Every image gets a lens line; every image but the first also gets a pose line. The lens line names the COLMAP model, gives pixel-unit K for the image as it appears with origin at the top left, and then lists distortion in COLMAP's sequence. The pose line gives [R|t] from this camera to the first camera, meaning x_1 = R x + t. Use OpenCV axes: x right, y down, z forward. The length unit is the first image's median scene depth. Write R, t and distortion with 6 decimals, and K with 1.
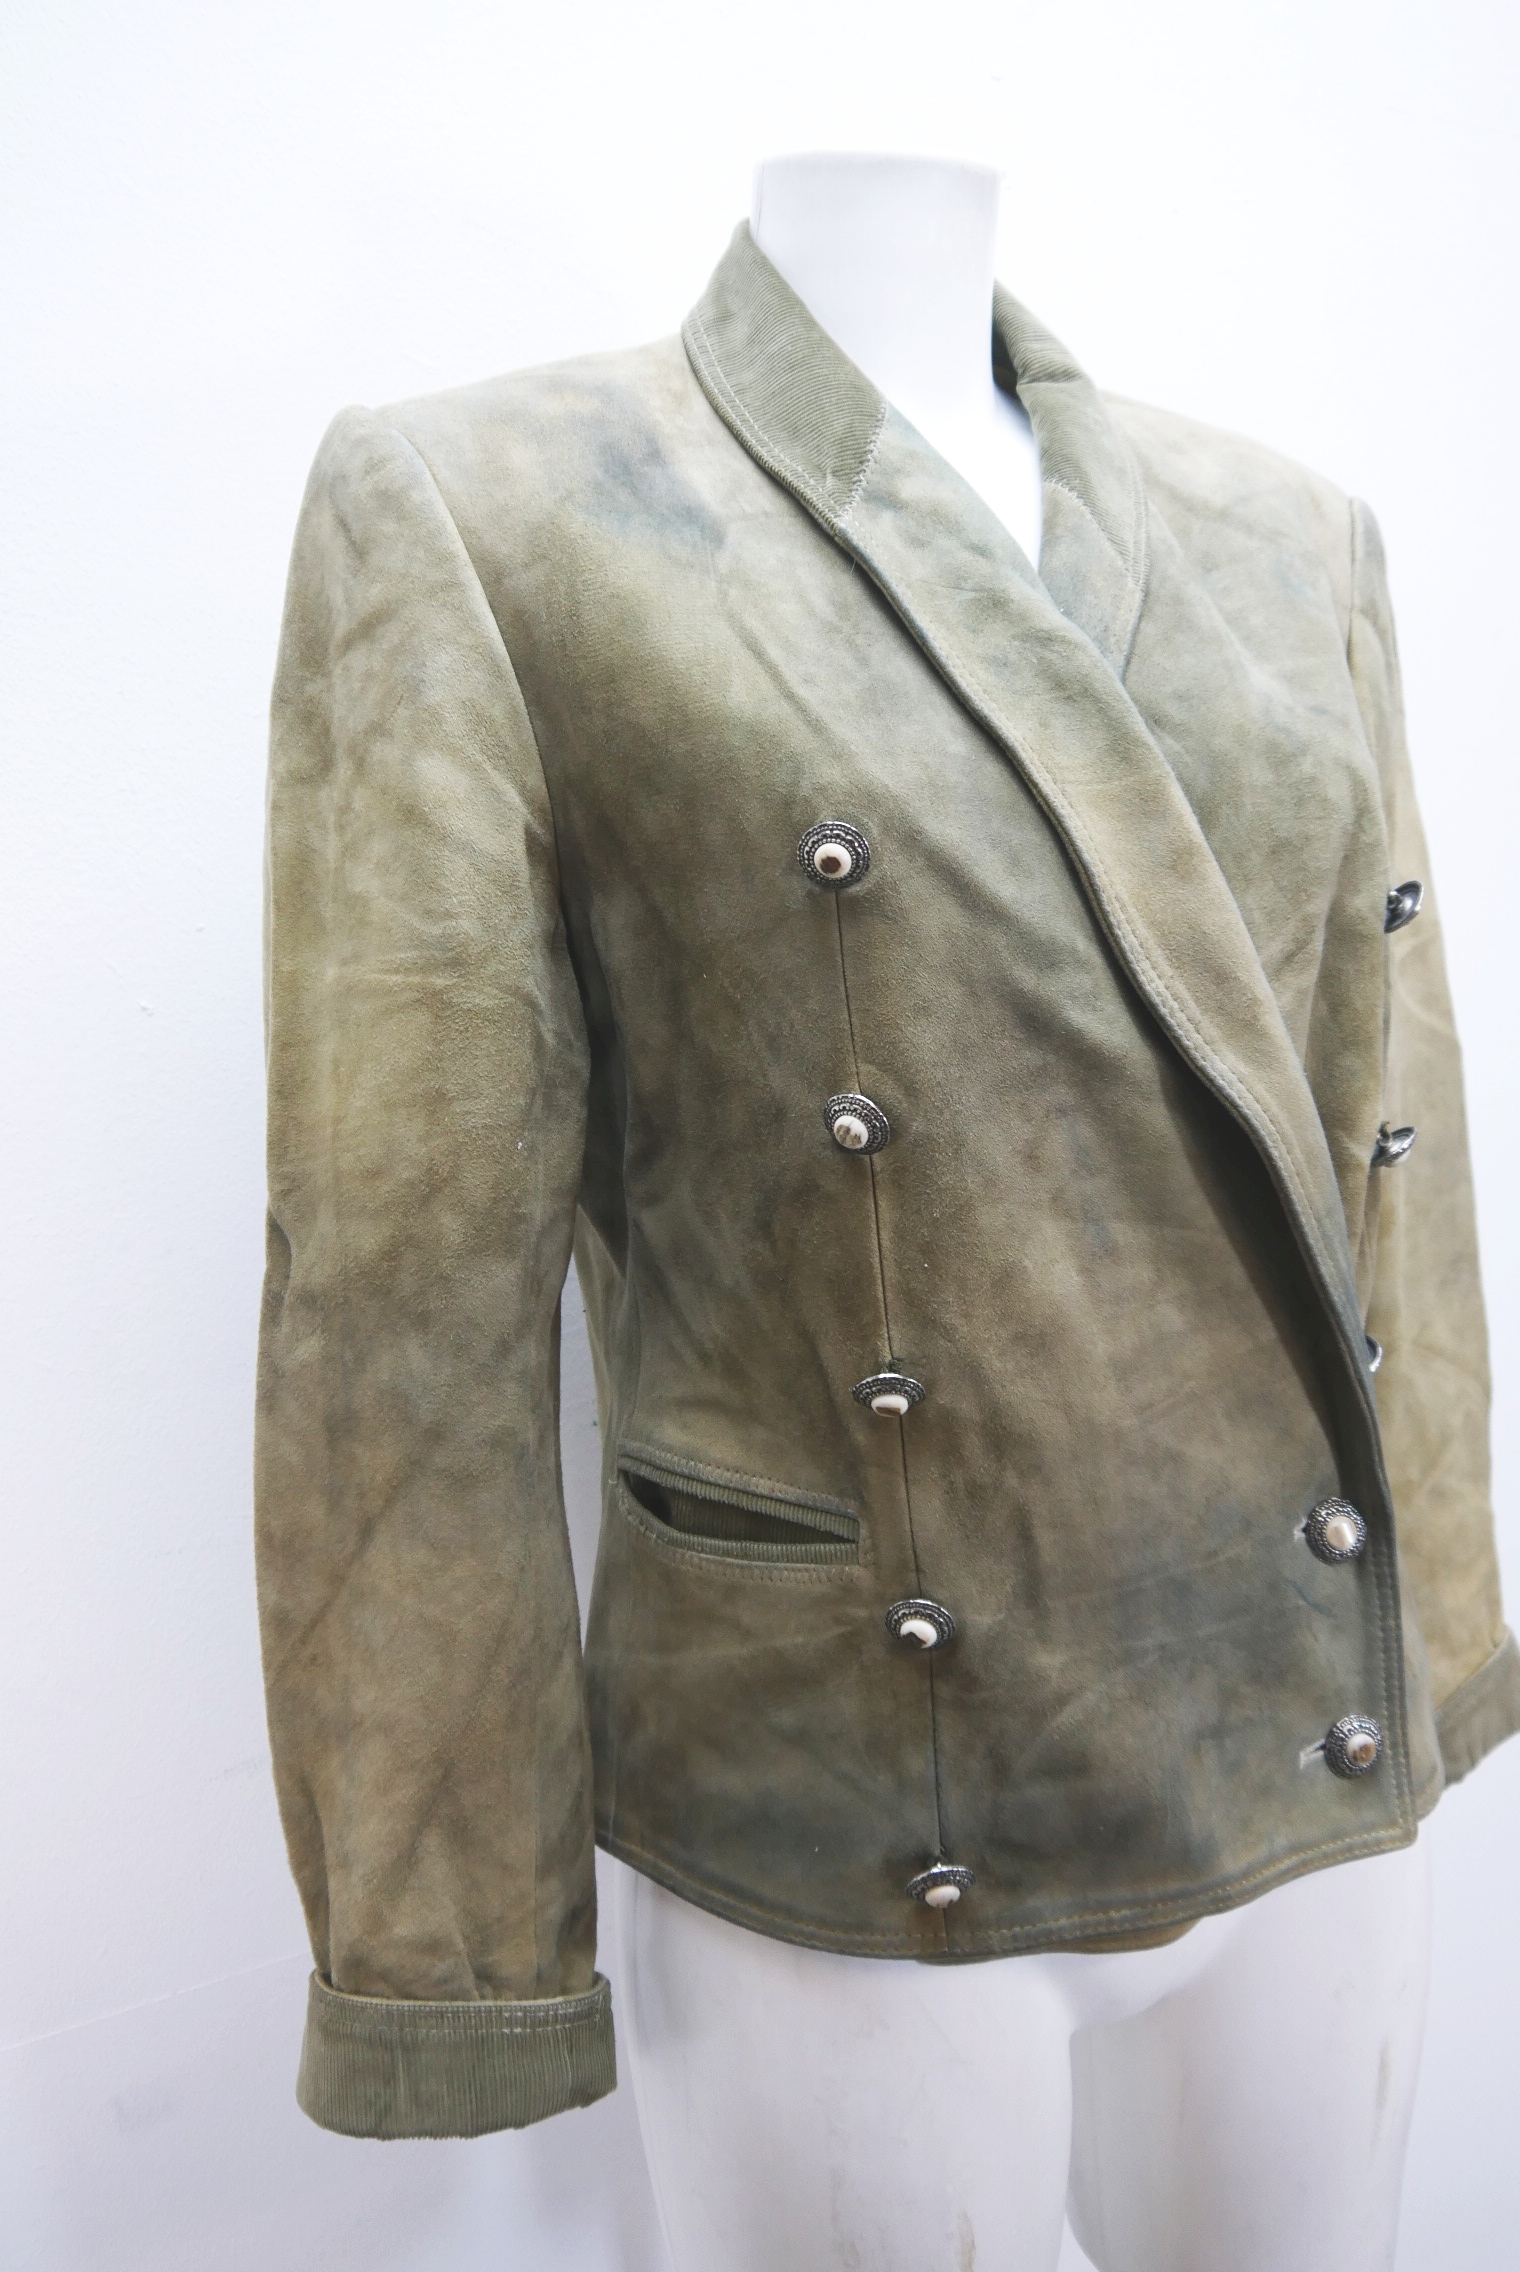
lens RADIAL K [[1852.7, 0, 758.4], [0, 1852.7, 1088.4], [0, 0, 1]] dist [-0.040654, 0.002077]
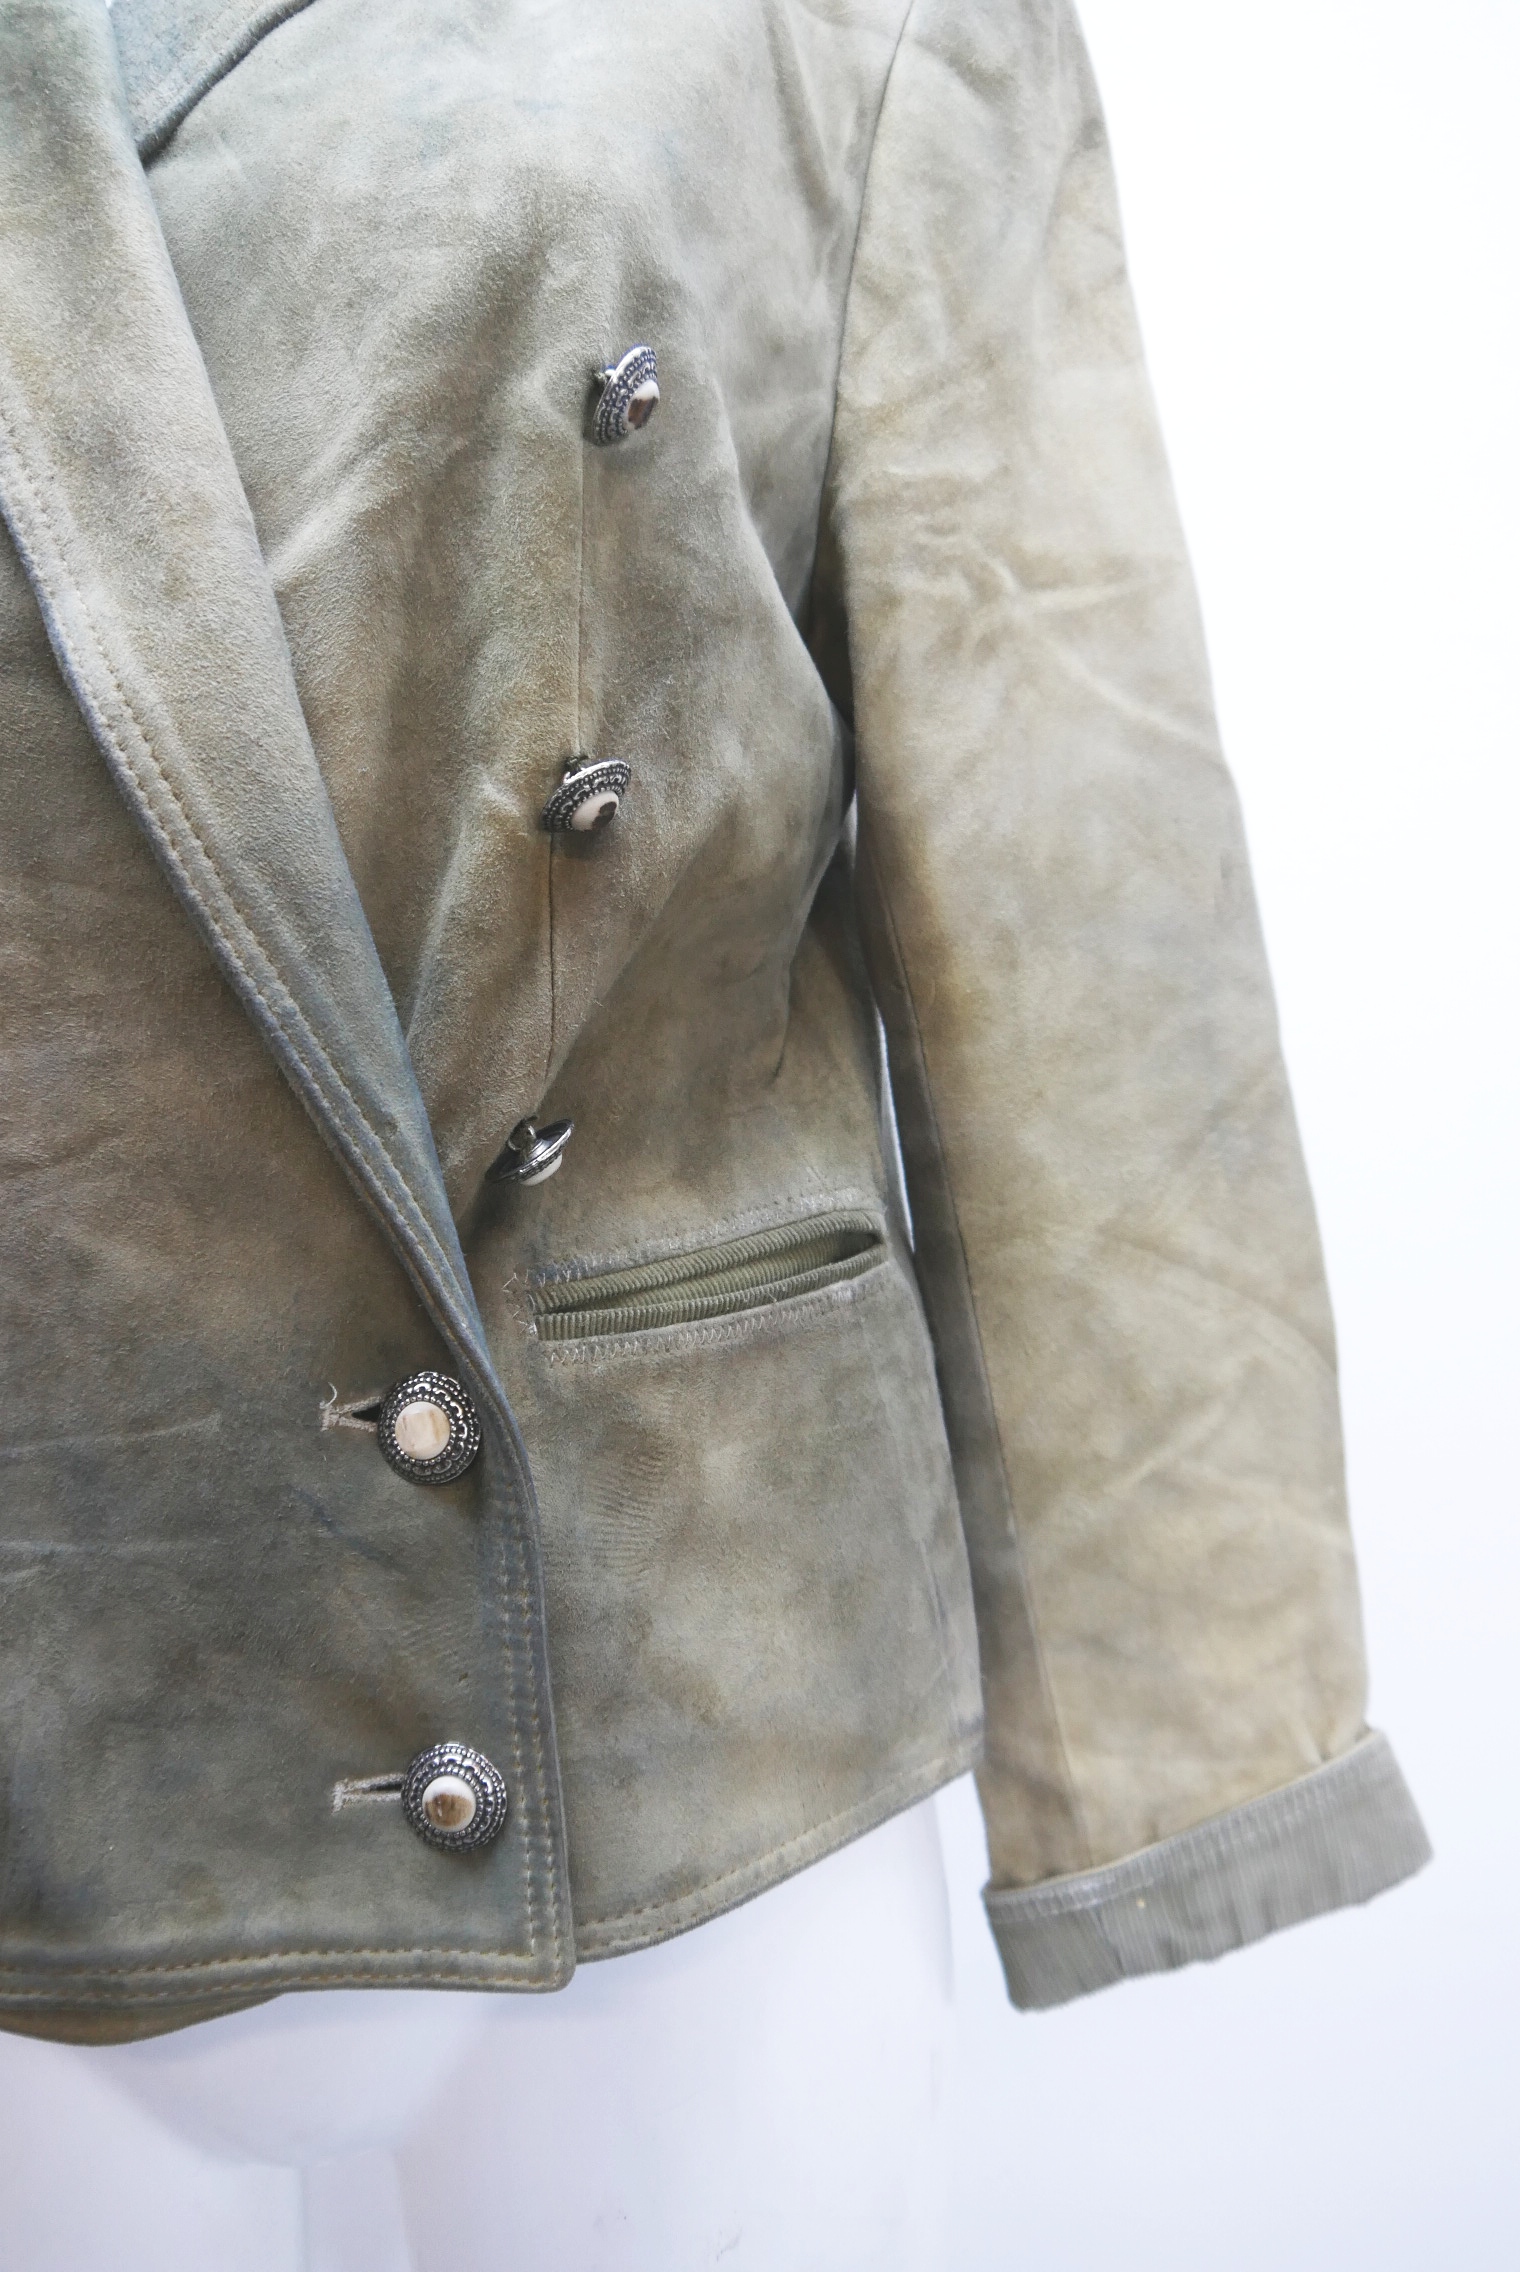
lens RADIAL K [[1906.8, 0, 808.6], [0, 1906.8, 1045.6], [0, 0, 1]] dist [-0.053008, 0.012452]
pose [[0.928640, 0.042446, -0.368546, 0.665617], [-0.054221, 0.998294, -0.021648, 0.125291], [0.366999, 0.040086, 0.929357, 0.478247]]
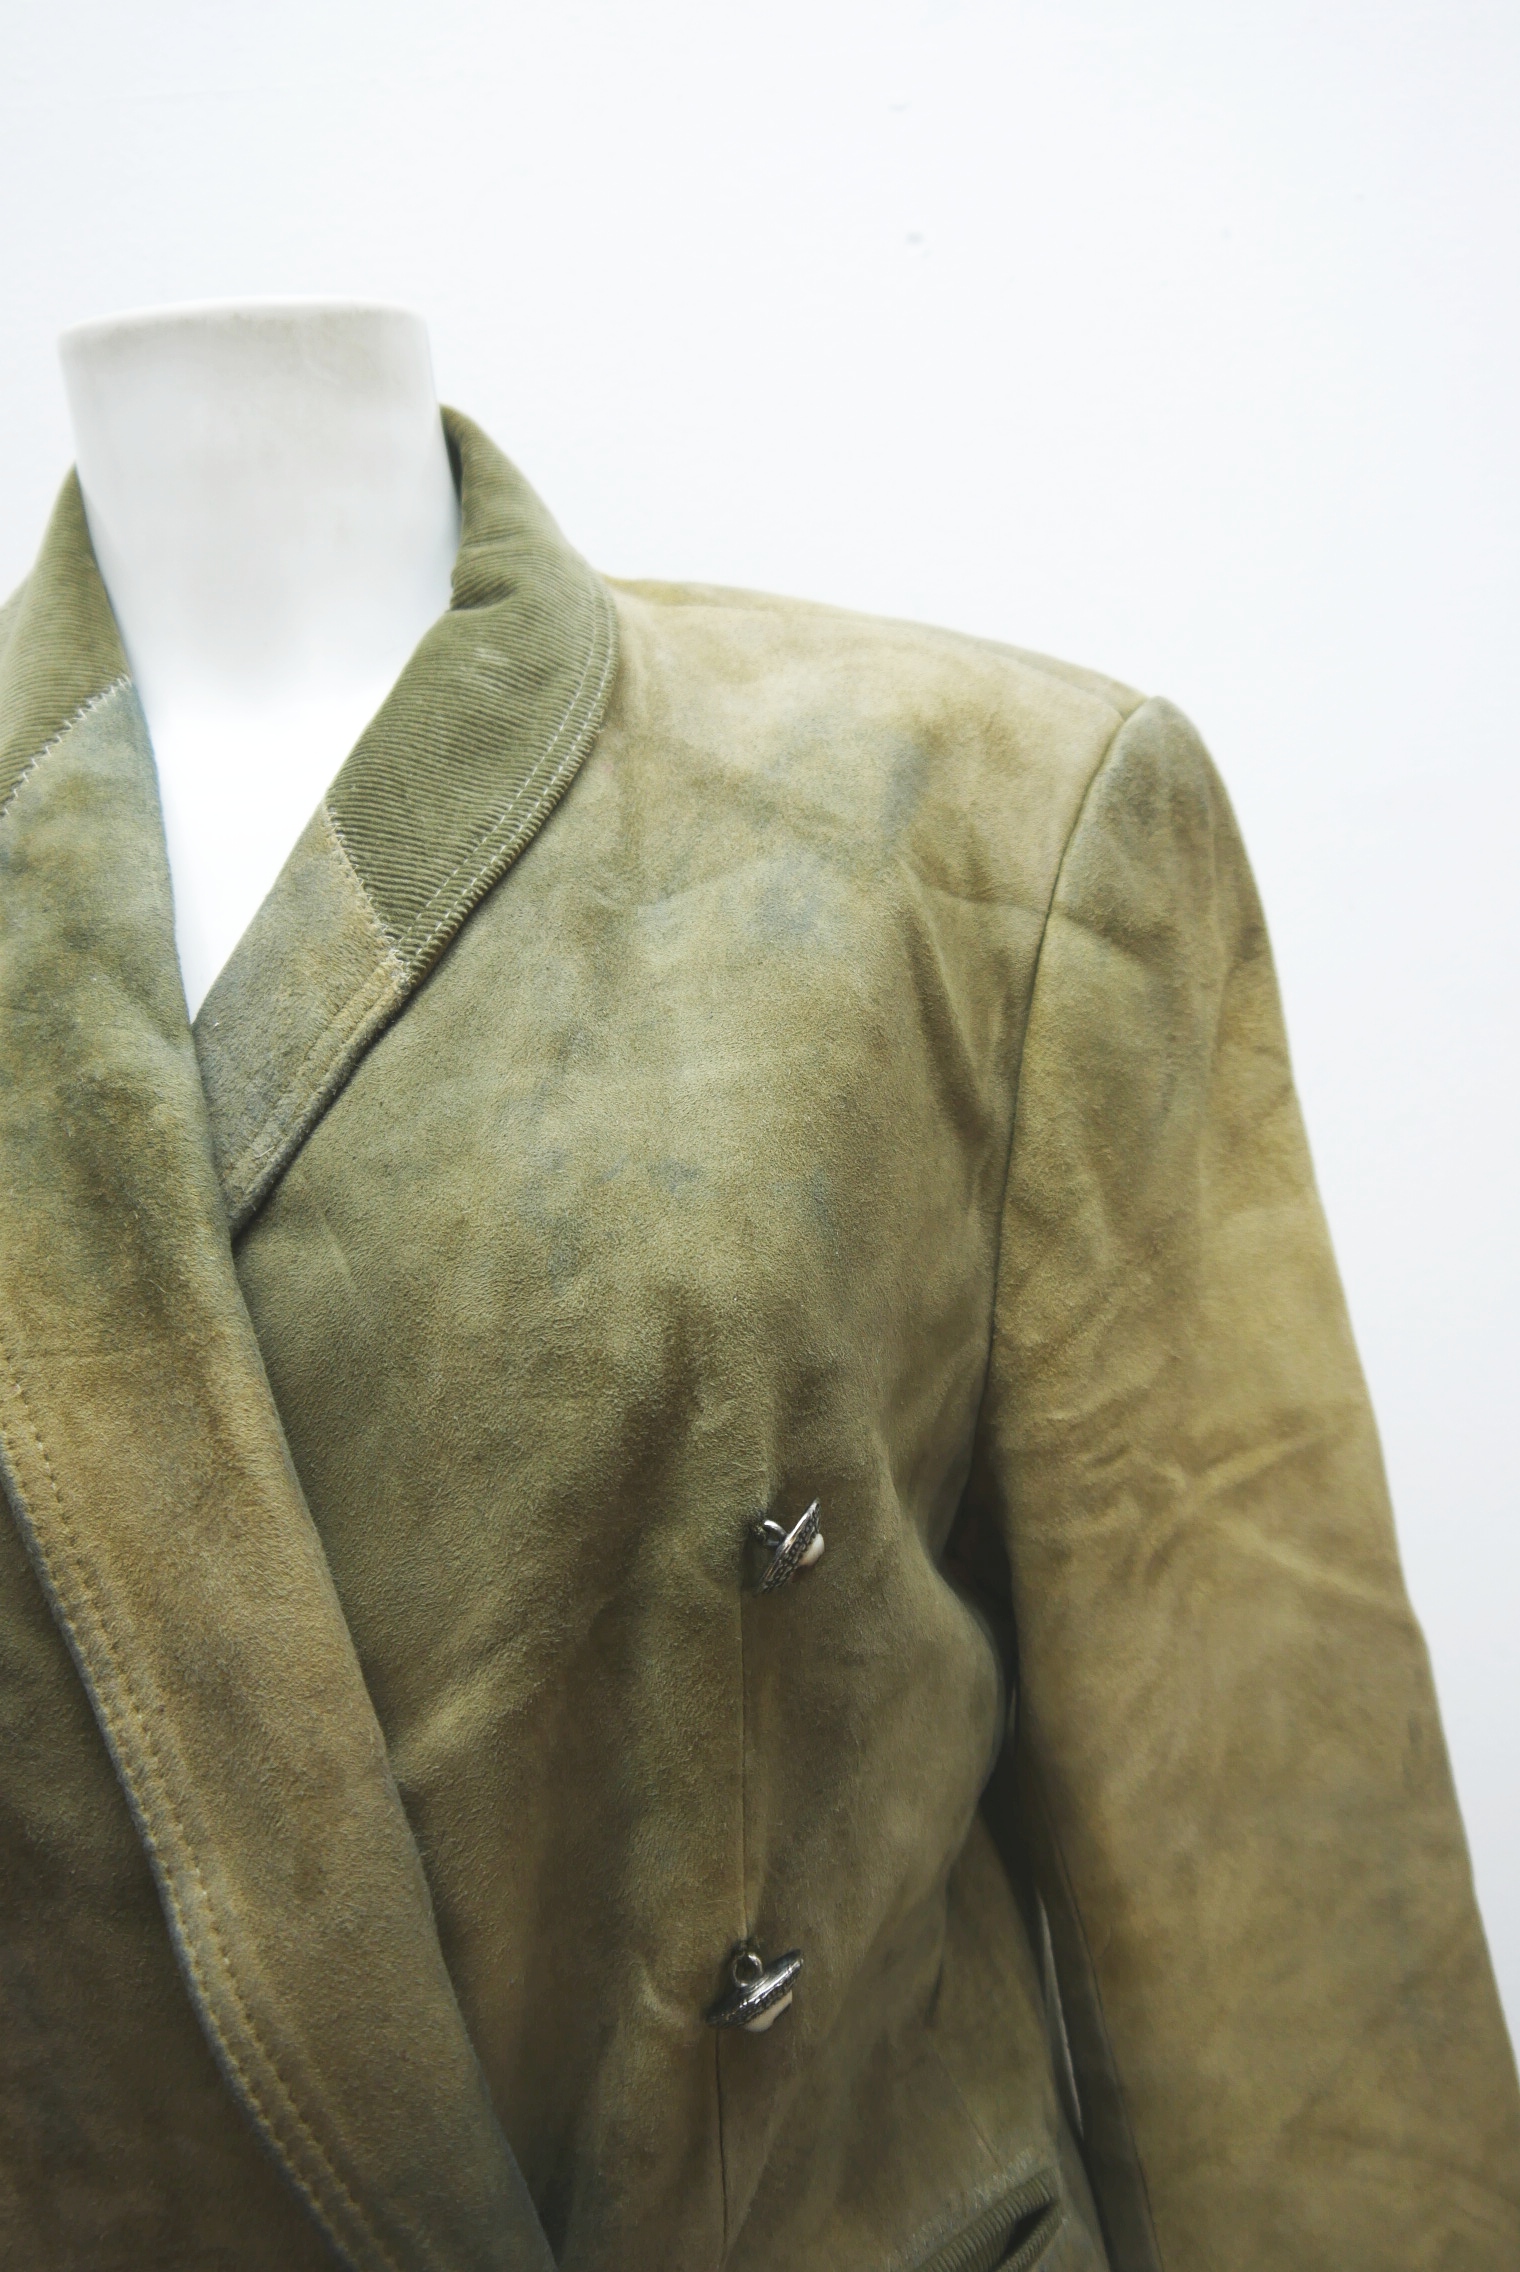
lens RADIAL K [[1852.7, 0, 758.4], [0, 1852.7, 1088.4], [0, 0, 1]] dist [-0.040654, 0.002077]
pose [[0.908482, 0.013352, -0.417710, 0.587010], [-0.028138, 0.999176, -0.029259, -0.225429], [0.416975, 0.038335, 0.908109, 0.524798]]
